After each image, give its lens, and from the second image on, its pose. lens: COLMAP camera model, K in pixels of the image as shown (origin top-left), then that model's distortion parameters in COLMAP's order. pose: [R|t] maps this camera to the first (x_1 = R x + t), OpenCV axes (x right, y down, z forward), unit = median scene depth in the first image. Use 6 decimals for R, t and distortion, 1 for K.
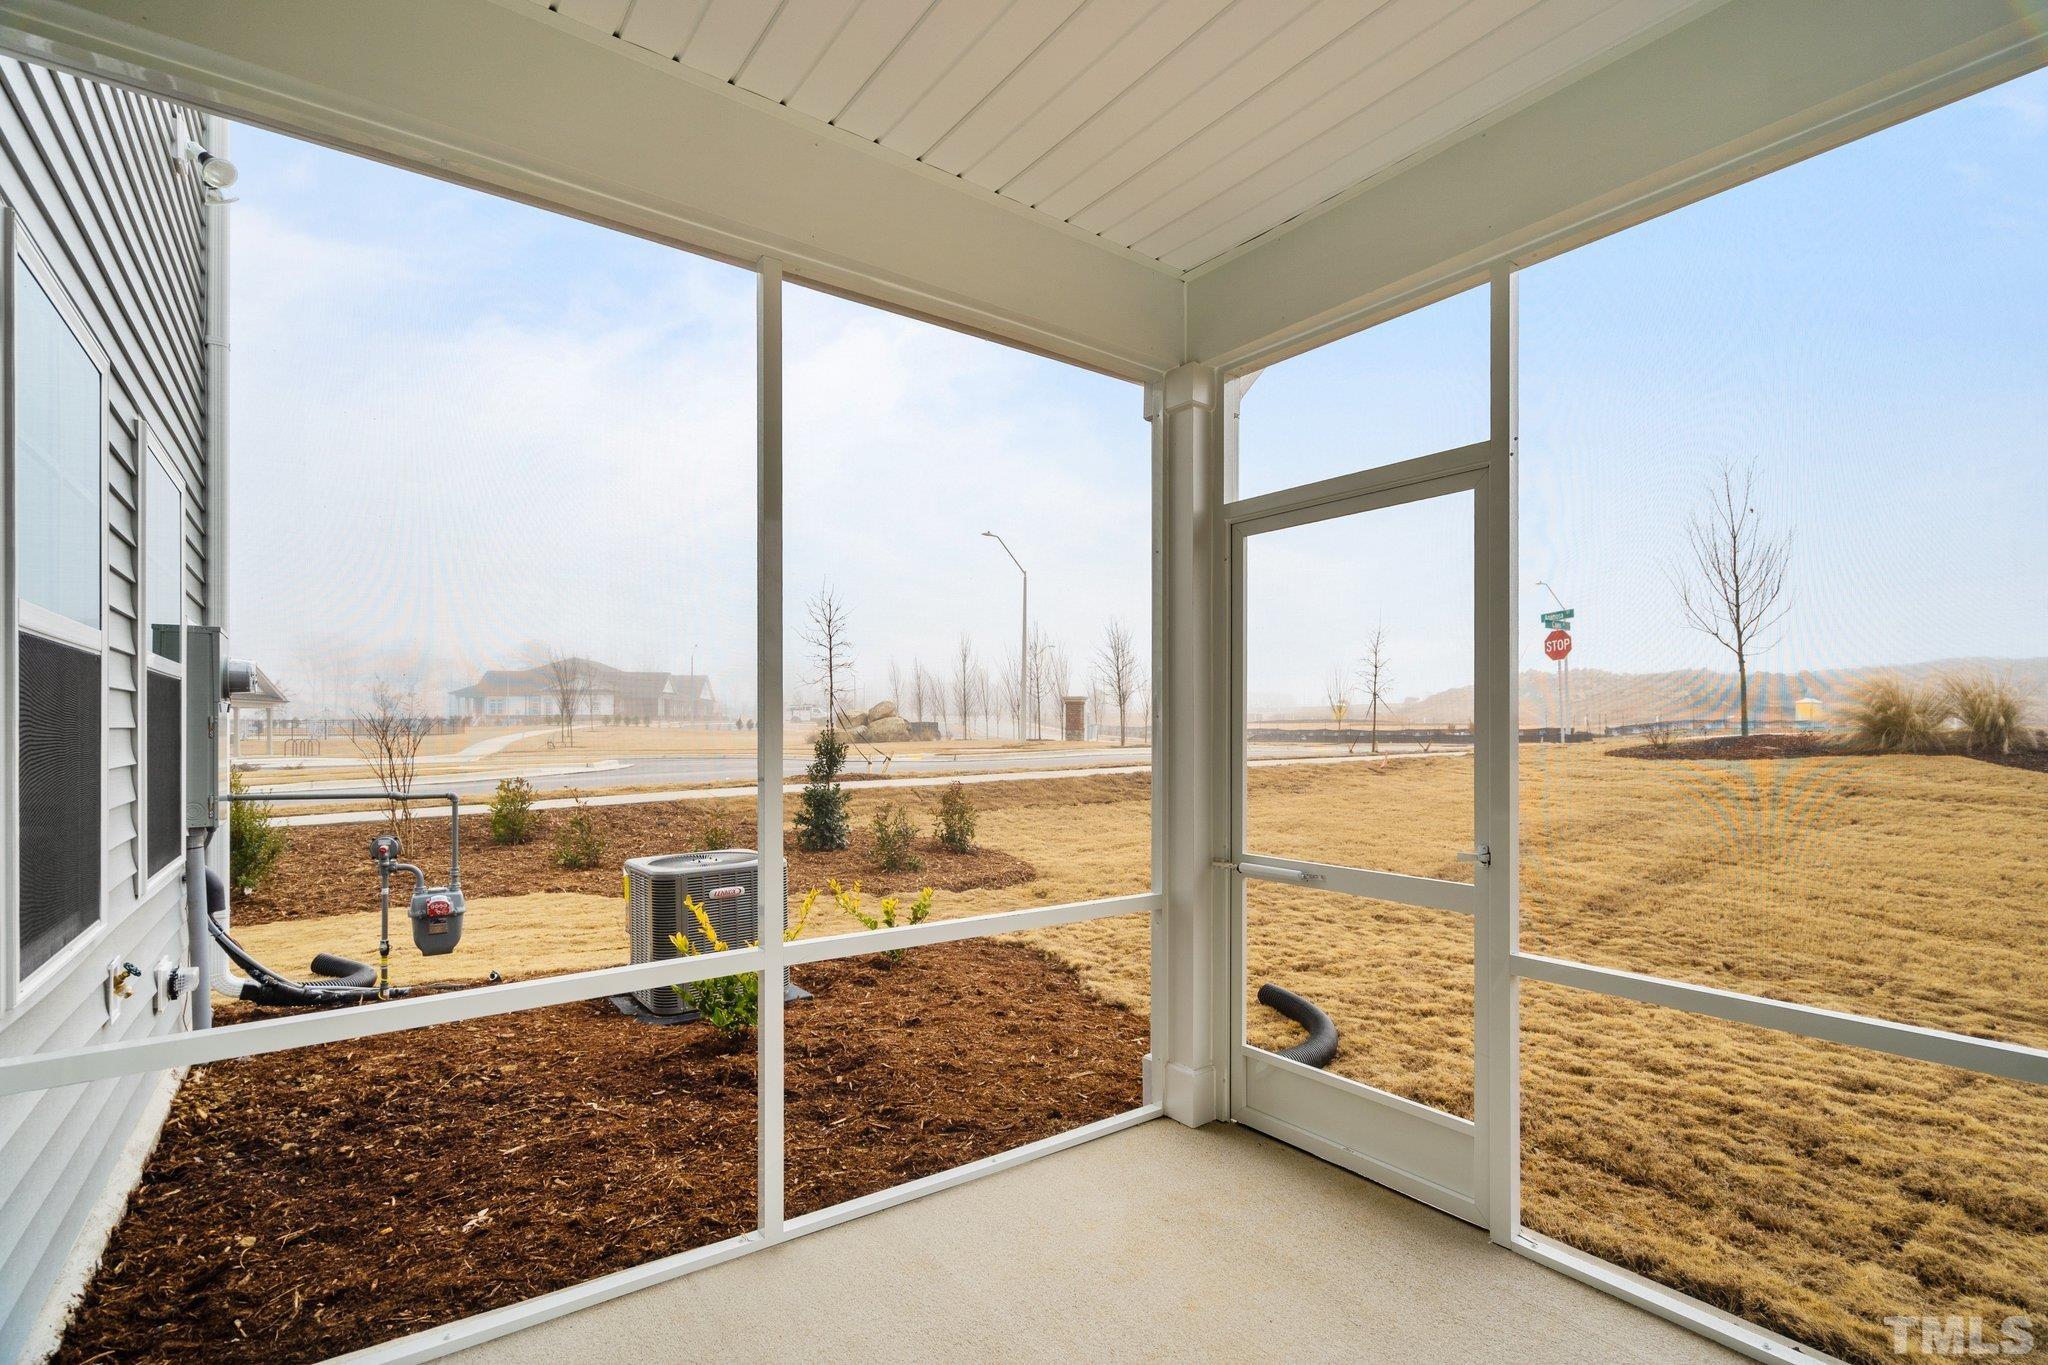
lens RADIAL K [[928.3, 0, 1017.4], [0, 928.3, 728.4], [0, 0, 1]] dist [-0.005160, 0.002095]
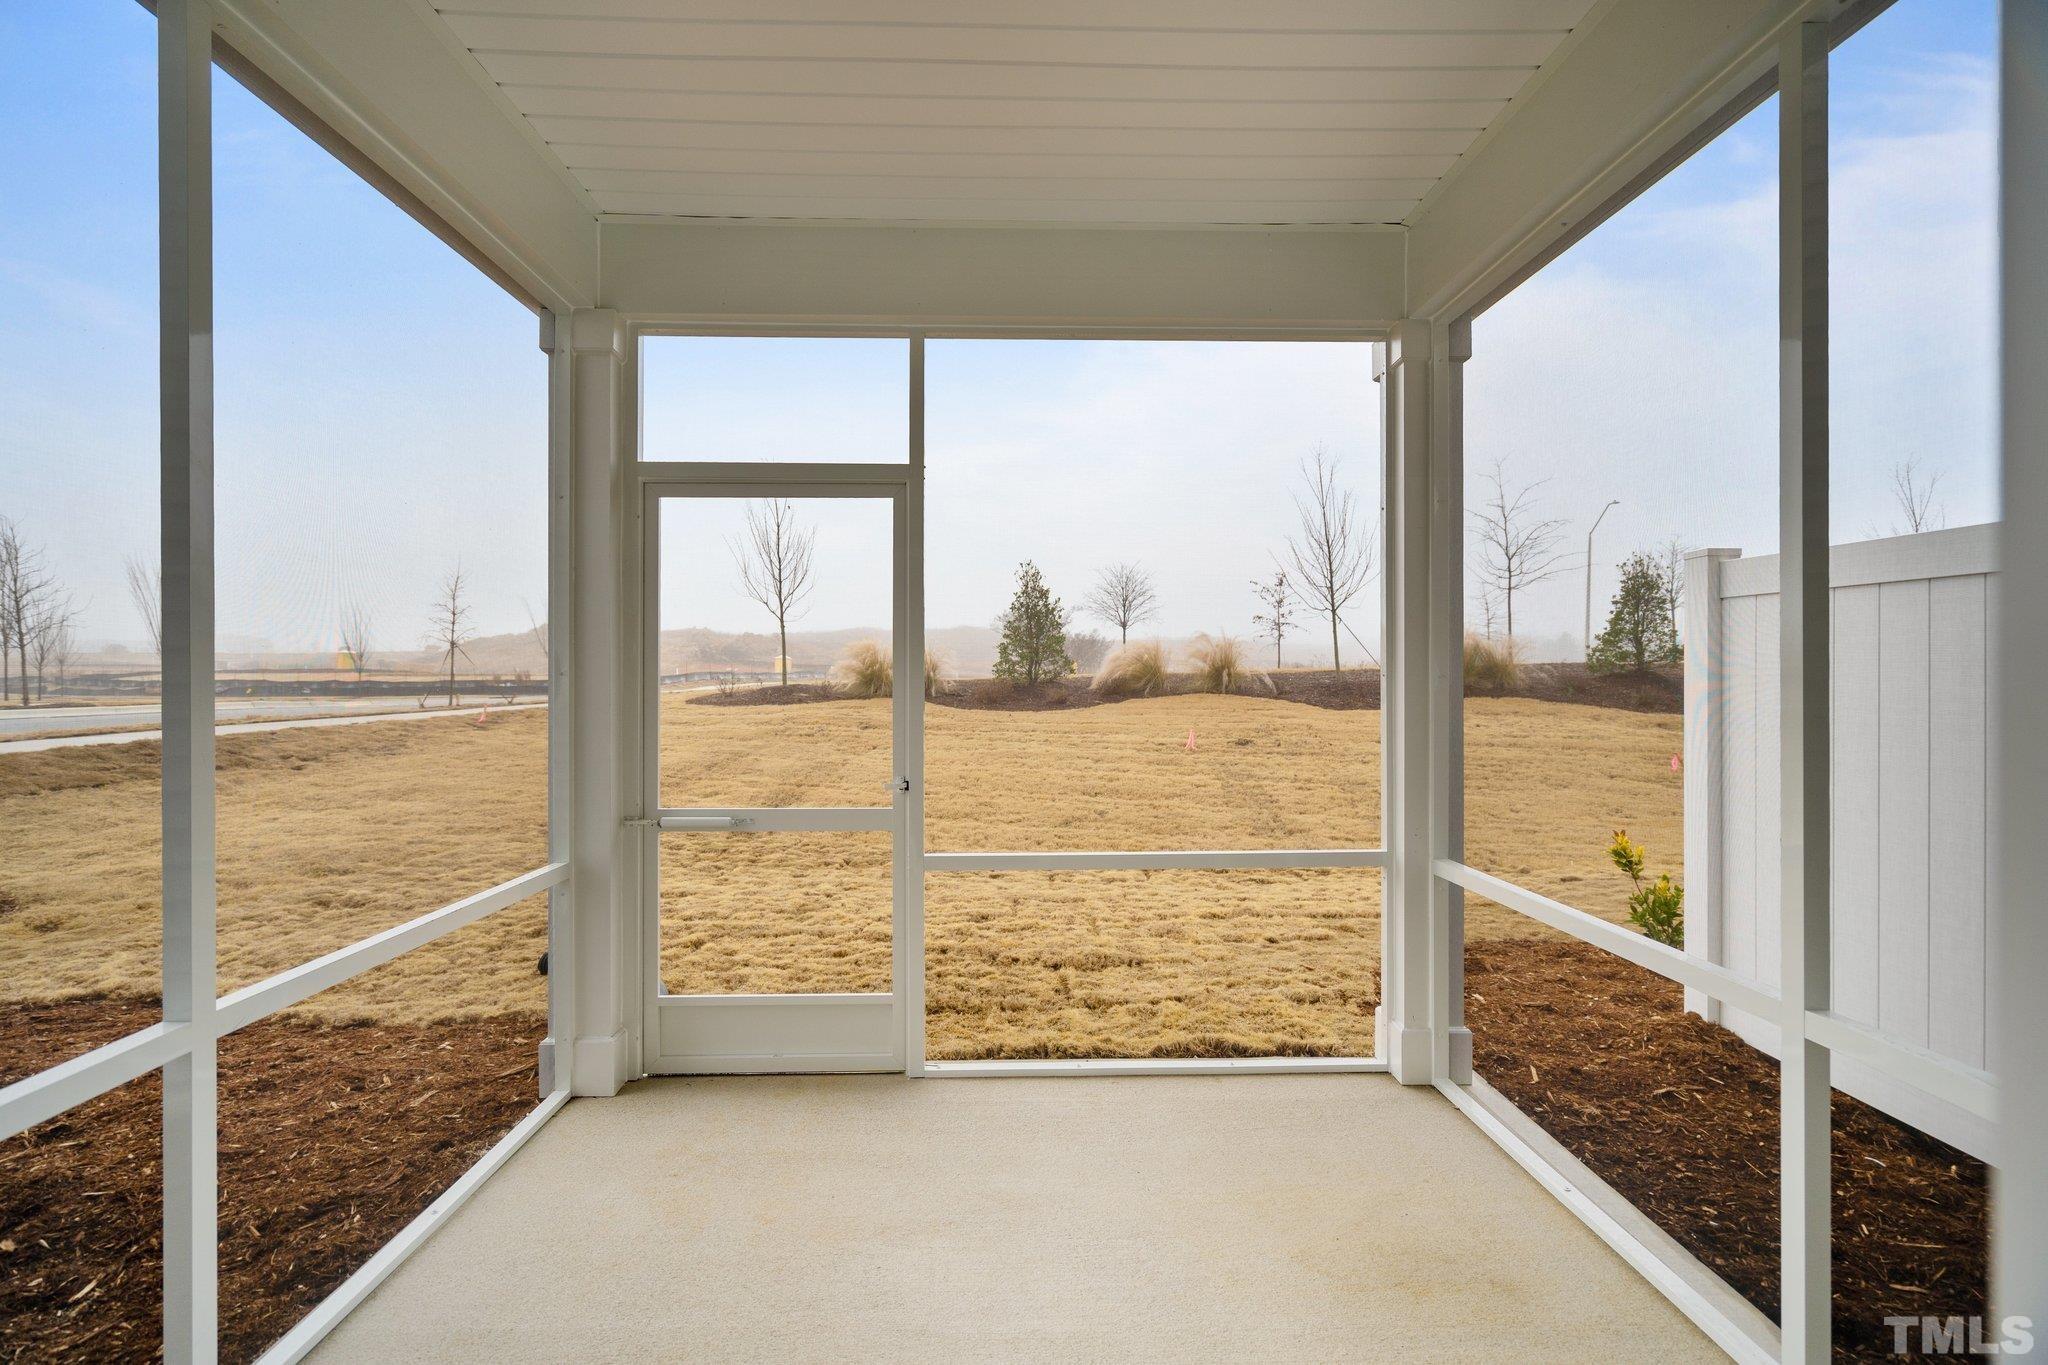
lens RADIAL K [[928.3, 0, 1013.9], [0, 928.3, 679.4], [0, 0, 1]] dist [-0.005160, 0.002095]
pose [[0.579538, -0.001730, 0.814943, -0.269815], [0.001169, 0.999998, 0.001291, -0.005271], [-0.814944, 0.000204, 0.579540, 0.069991]]
